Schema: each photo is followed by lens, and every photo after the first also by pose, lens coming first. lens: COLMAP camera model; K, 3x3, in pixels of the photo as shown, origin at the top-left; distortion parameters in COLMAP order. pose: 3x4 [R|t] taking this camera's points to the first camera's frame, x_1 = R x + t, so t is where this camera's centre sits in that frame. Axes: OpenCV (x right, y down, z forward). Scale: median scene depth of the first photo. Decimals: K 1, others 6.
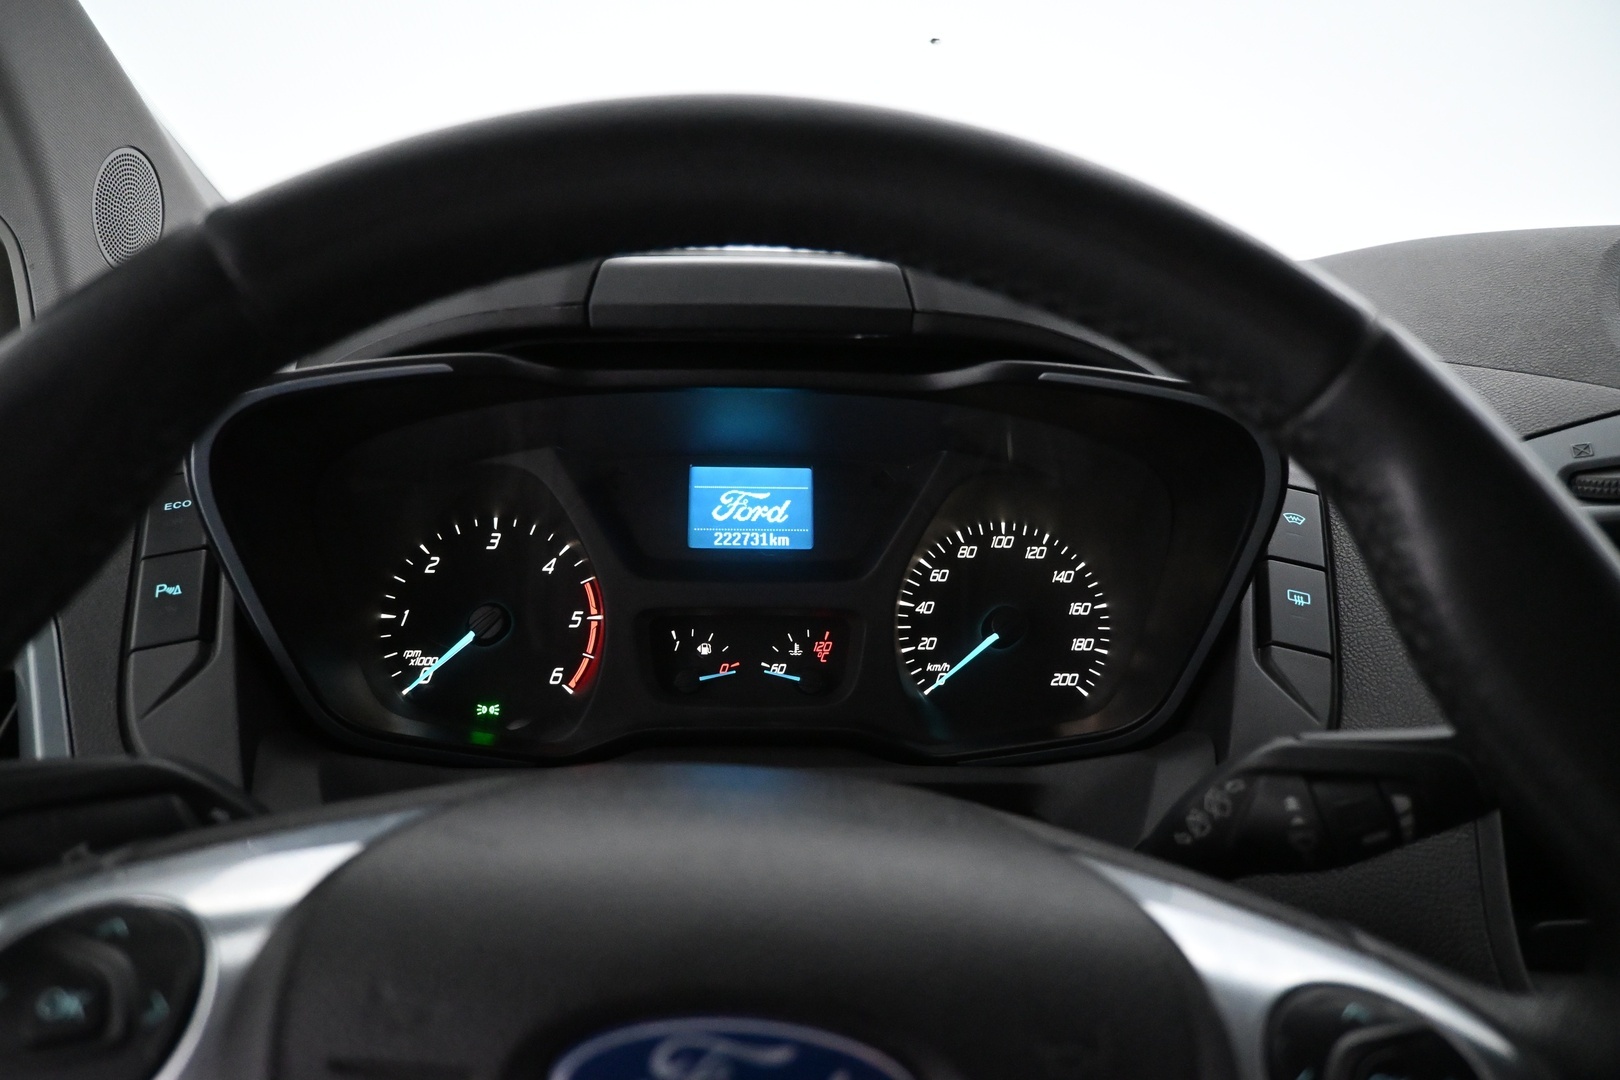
lens RADIAL K [[1103.1, 0, 810.0], [0, 1103.1, 540.0], [0, 0, 1]] dist [-0.003594, -0.003764]
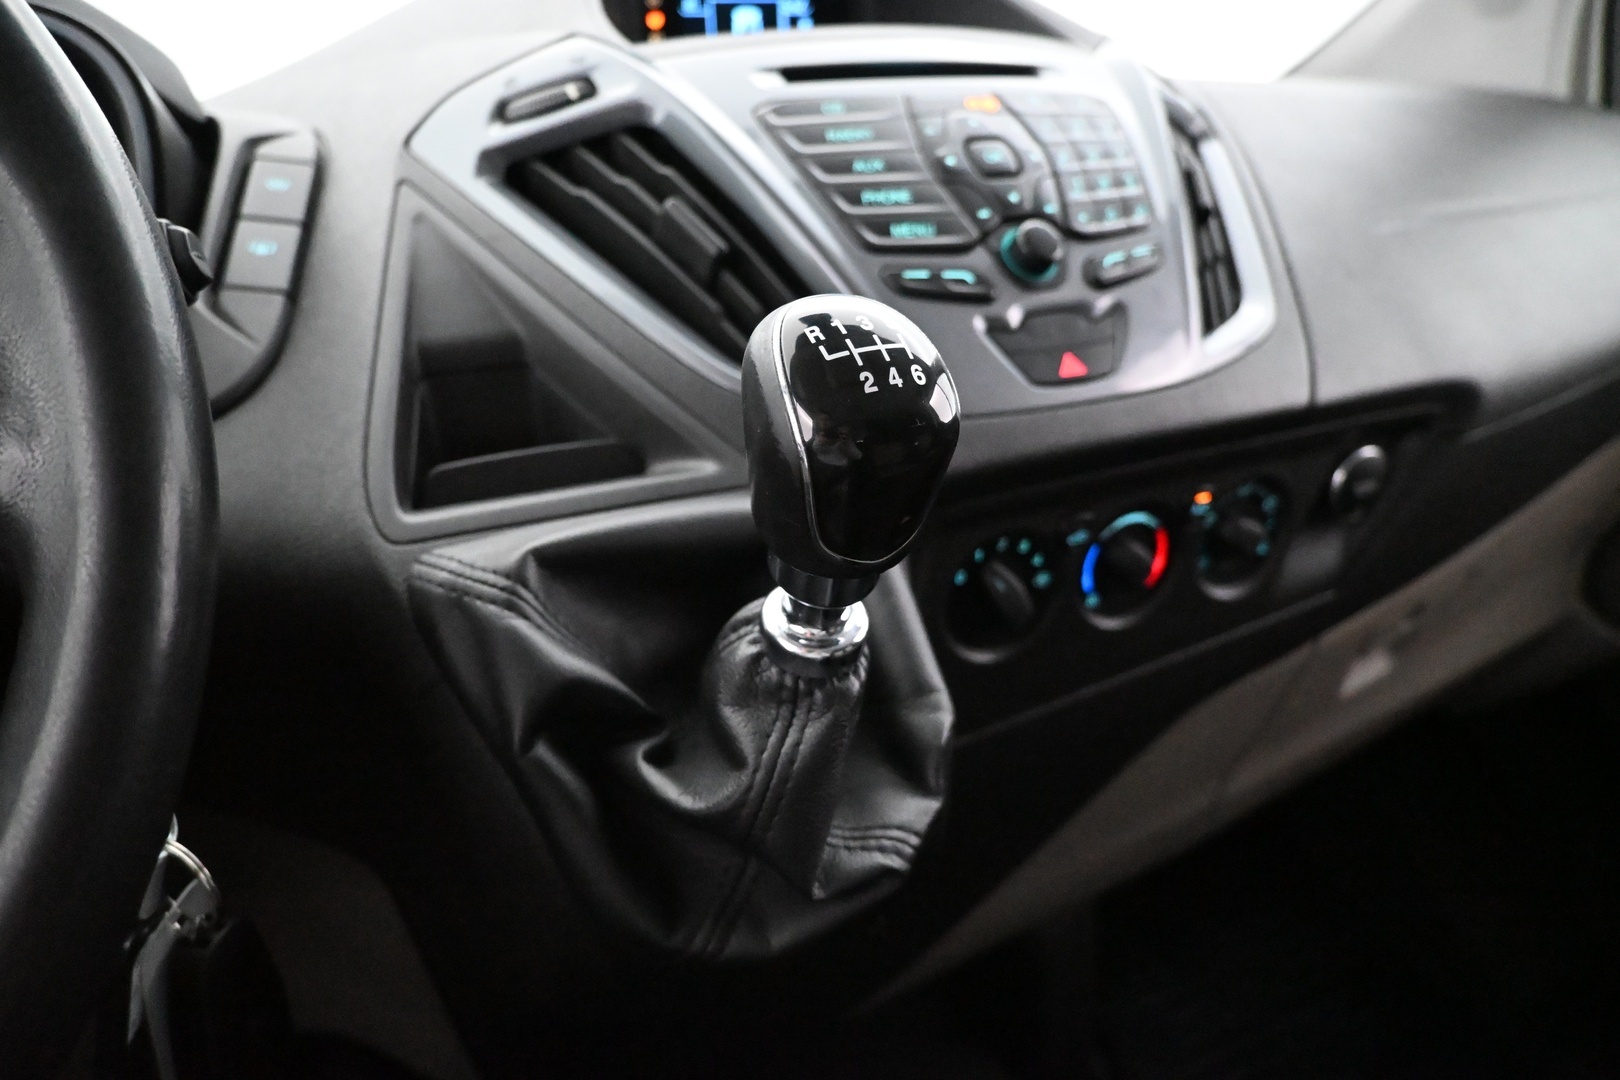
lens RADIAL K [[1103.1, 0, 810.0], [0, 1103.1, 540.0], [0, 0, 1]] dist [-0.003594, -0.003764]
pose [[0.918603, -0.191991, 0.345411, 0.444623], [0.173830, 0.981261, 0.083125, 0.280285], [-0.354897, -0.016316, 0.934763, -0.106572]]
